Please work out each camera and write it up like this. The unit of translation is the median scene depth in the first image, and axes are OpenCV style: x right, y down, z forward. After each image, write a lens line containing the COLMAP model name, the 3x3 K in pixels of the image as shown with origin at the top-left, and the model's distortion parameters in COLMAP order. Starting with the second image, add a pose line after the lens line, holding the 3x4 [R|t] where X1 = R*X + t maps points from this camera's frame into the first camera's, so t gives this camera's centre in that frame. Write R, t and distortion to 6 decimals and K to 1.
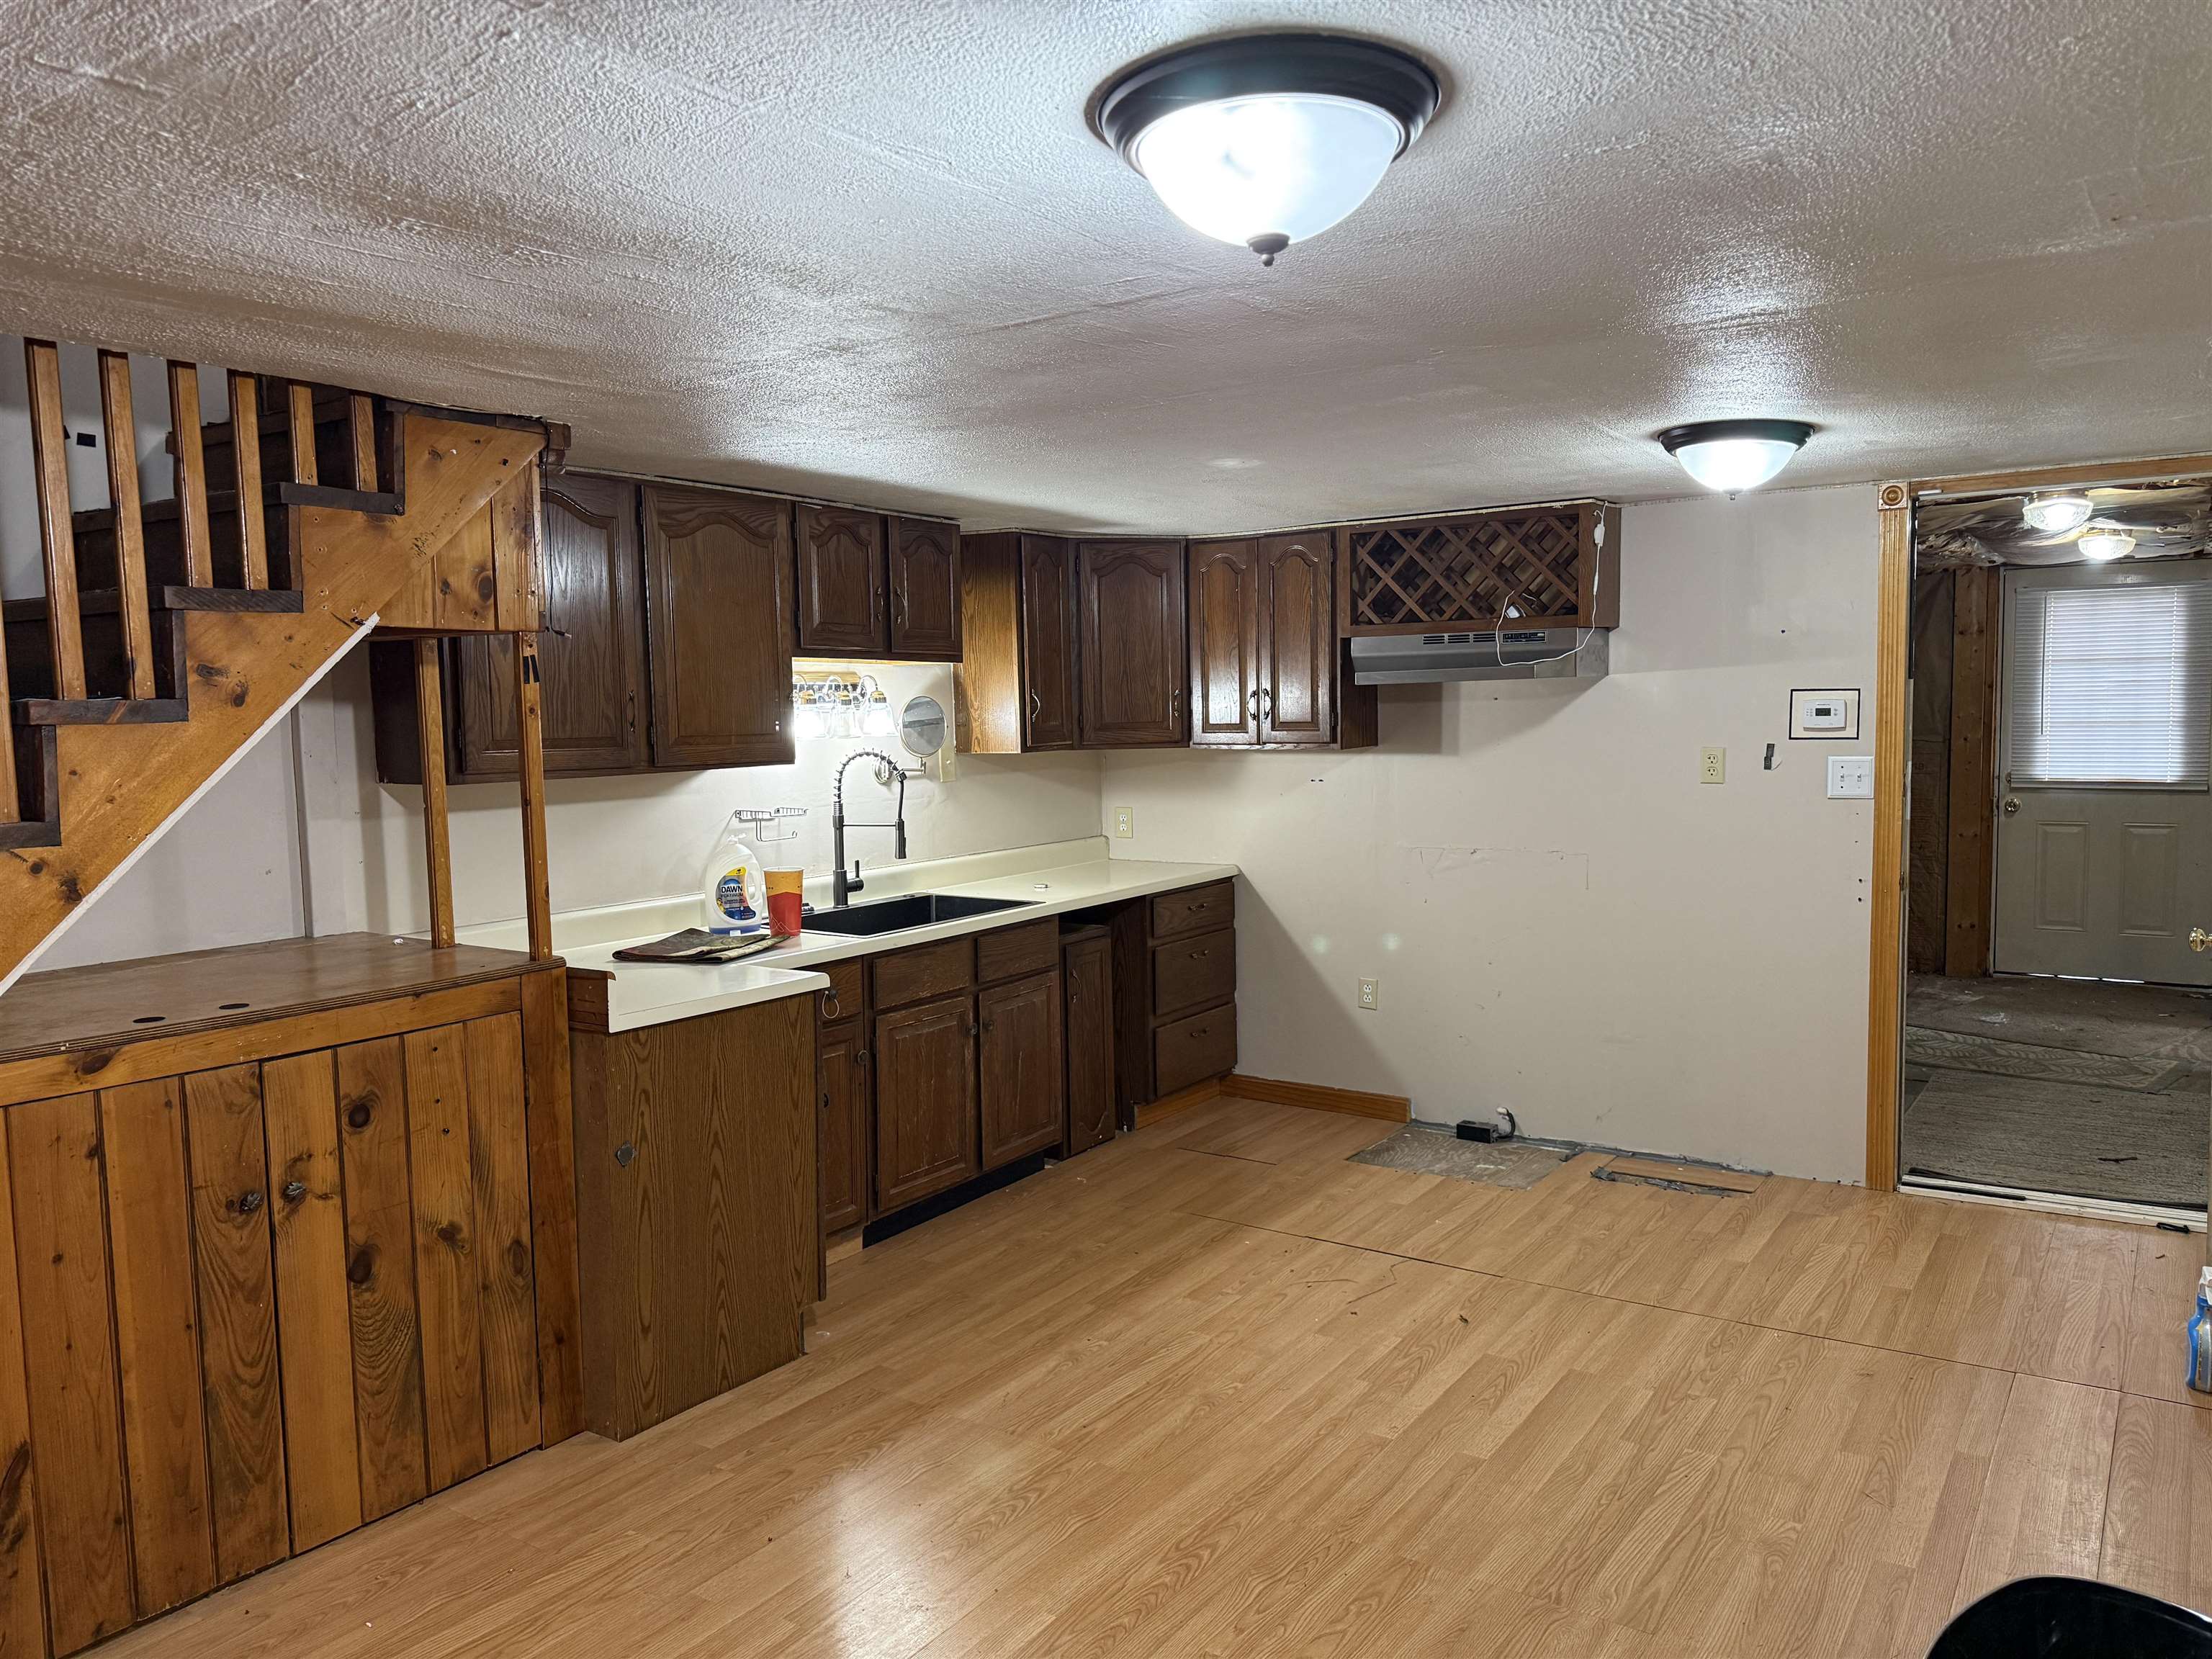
lens RADIAL K [[1558.5, 0, 1098.1], [0, 1558.5, 837.7], [0, 0, 1]] dist [0.161610, -0.278618]
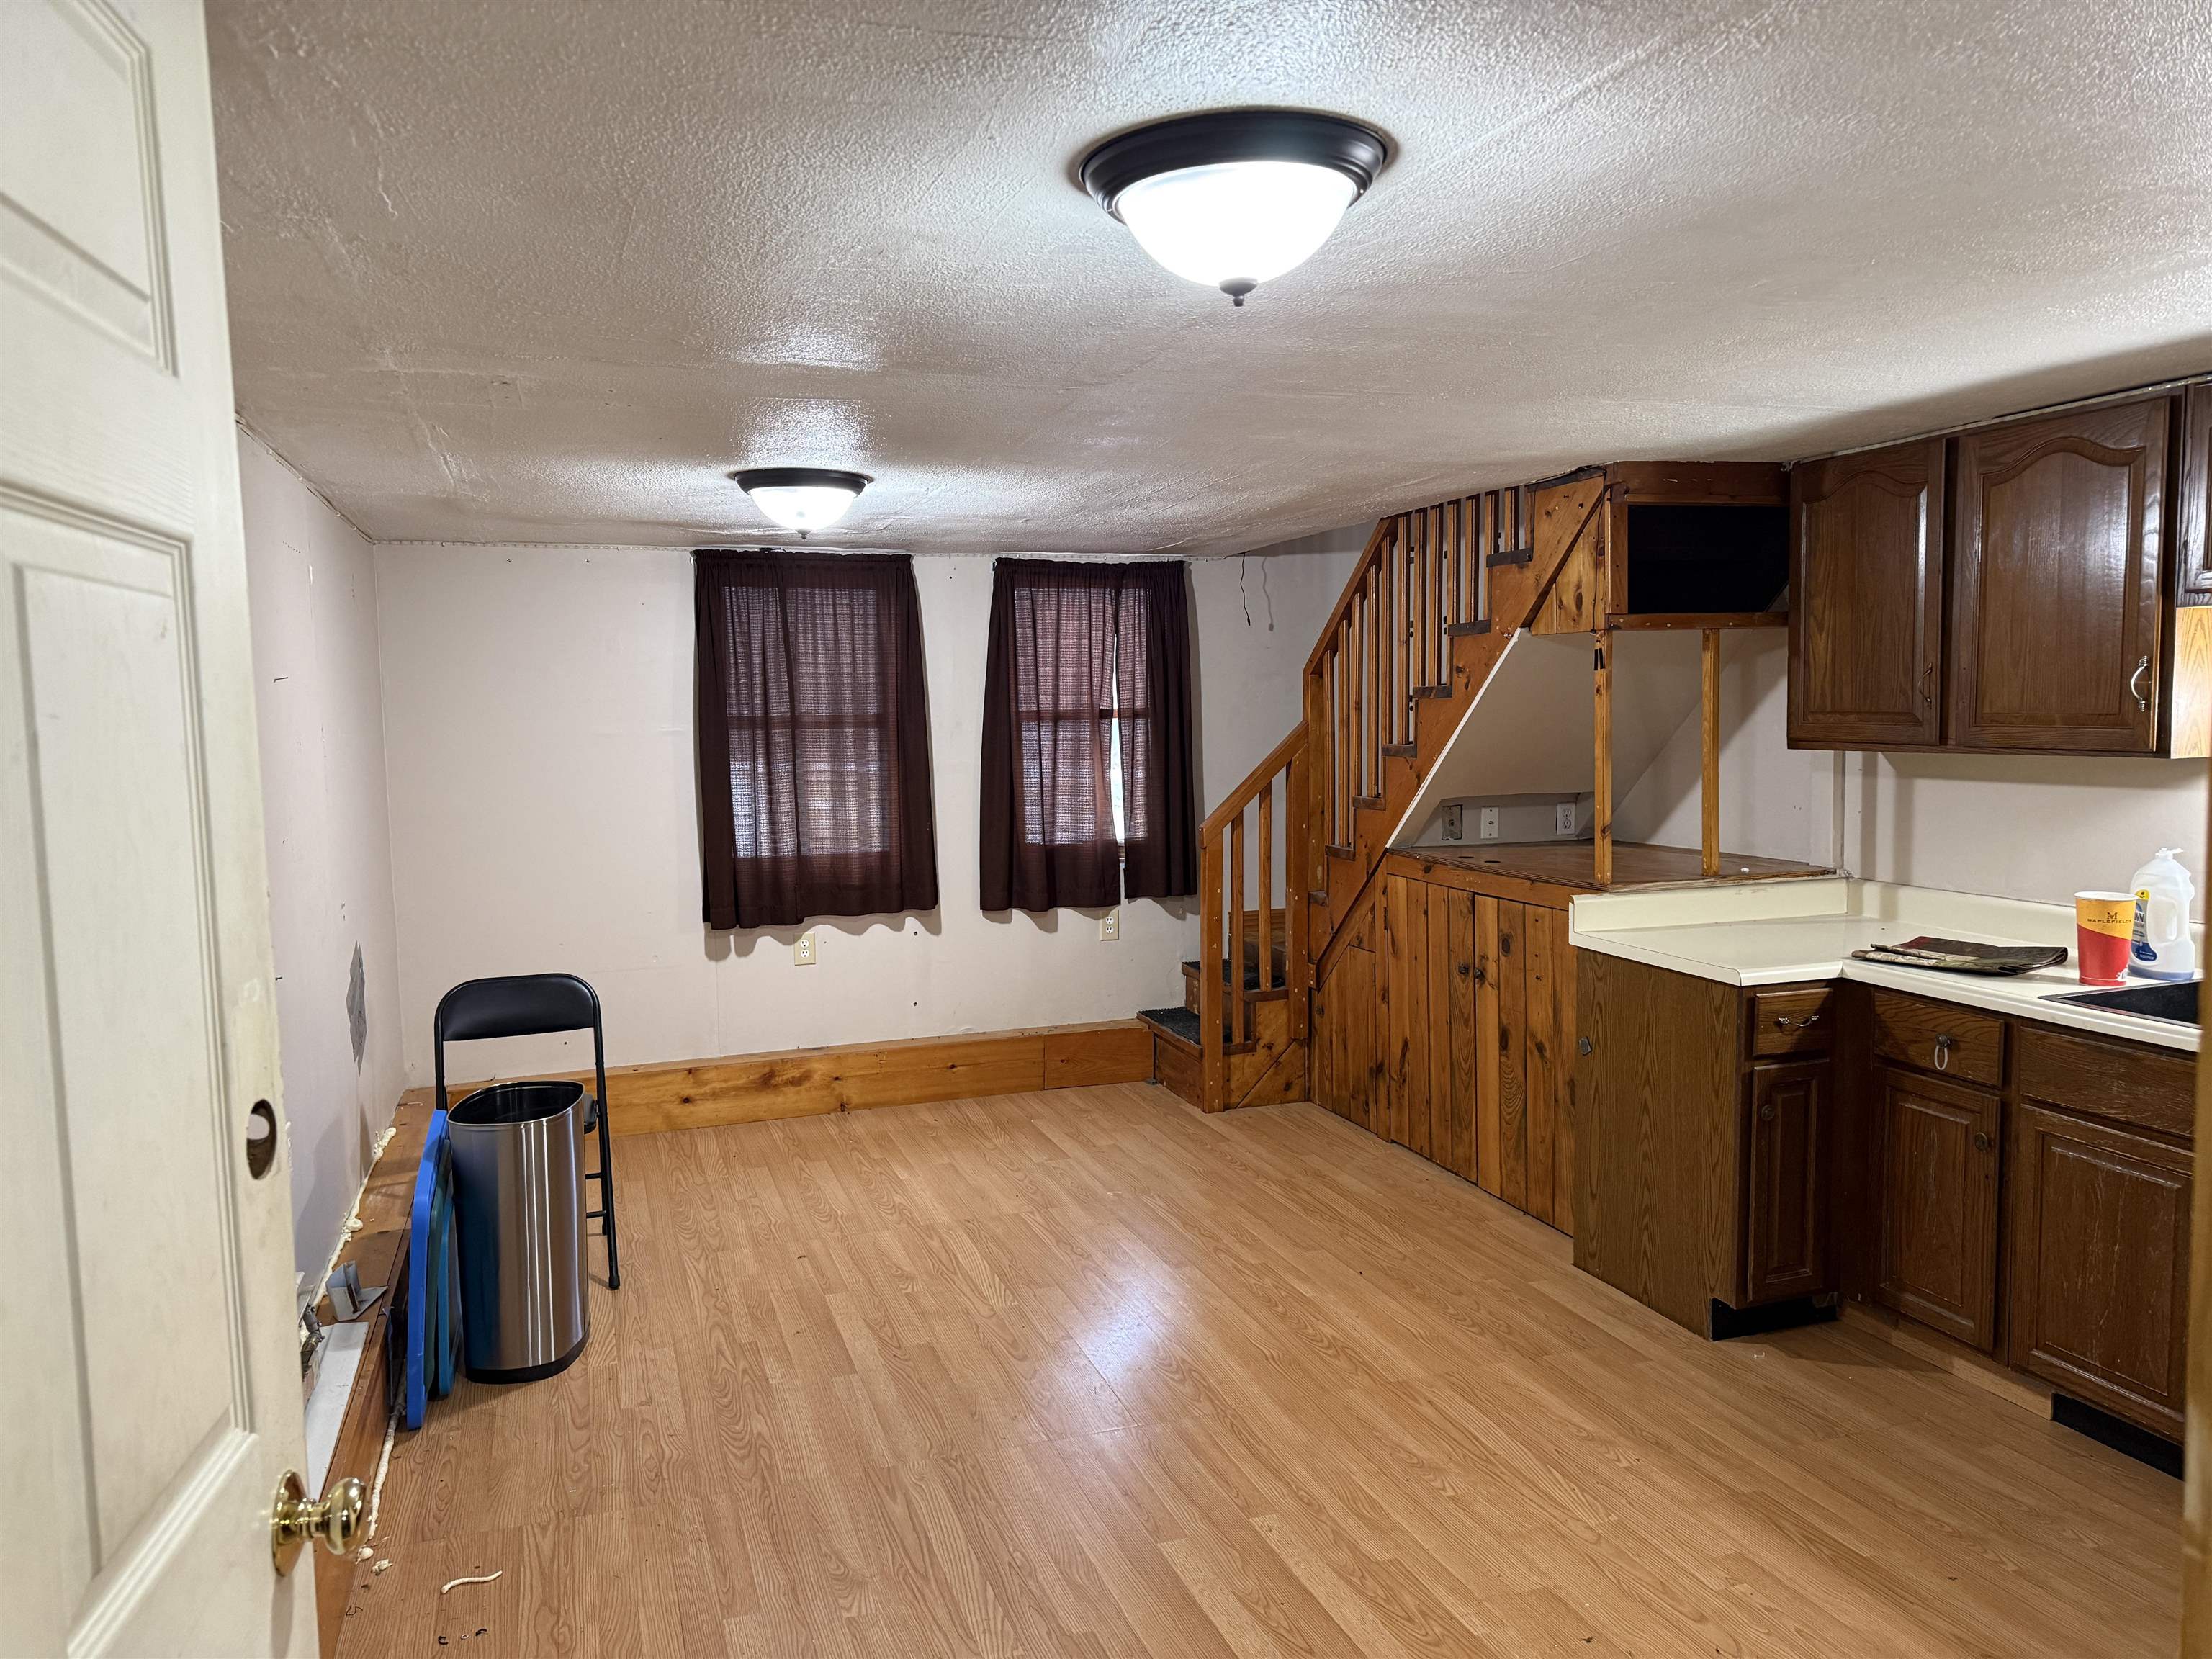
lens RADIAL K [[1563.0, 0, 1110.4], [0, 1563.0, 849.2], [0, 0, 1]] dist [0.066565, -0.093888]
pose [[-0.585818, 0.102161, -0.803978, 0.808771], [-0.042120, 0.986845, 0.156089, -0.118265], [0.809347, 0.125303, -0.573809, 1.241452]]
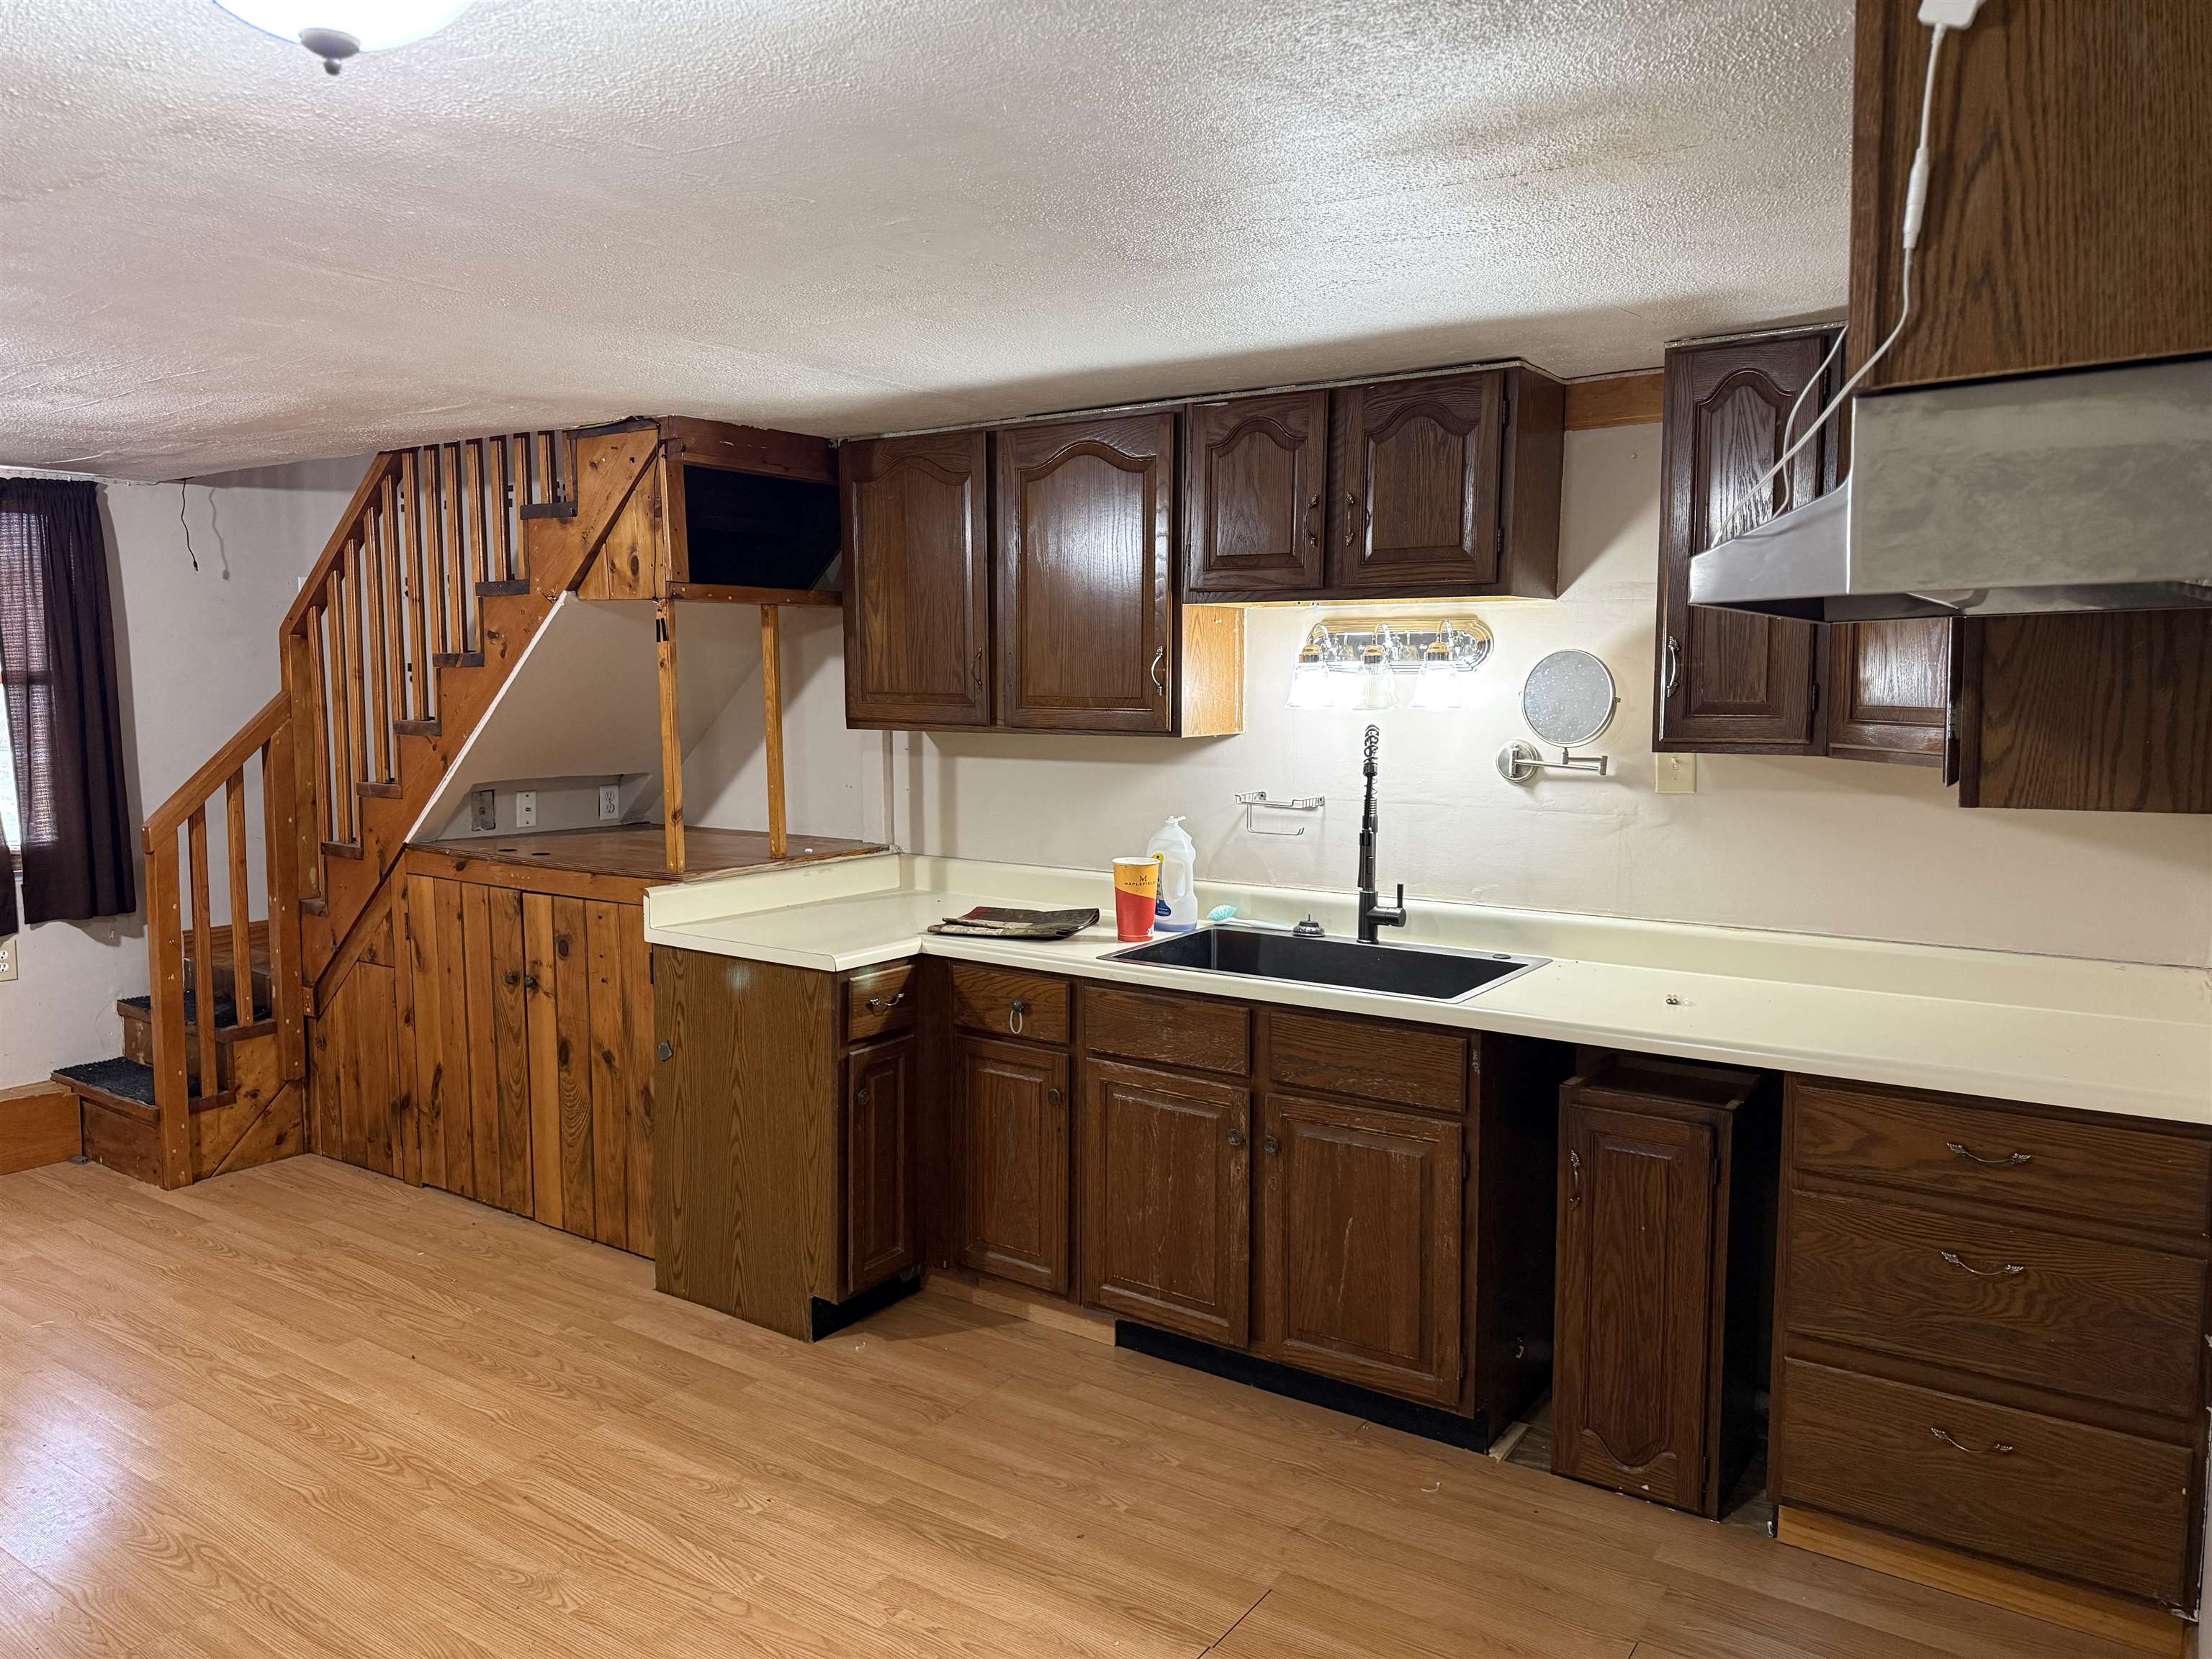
lens RADIAL K [[1558.5, 0, 1098.1], [0, 1558.5, 837.7], [0, 0, 1]] dist [0.161610, -0.278618]
pose [[0.000130, 0.120669, -0.992693, 0.736412], [-0.088270, 0.988819, 0.120186, -0.106837], [0.996097, 0.087609, 0.010780, 1.150771]]
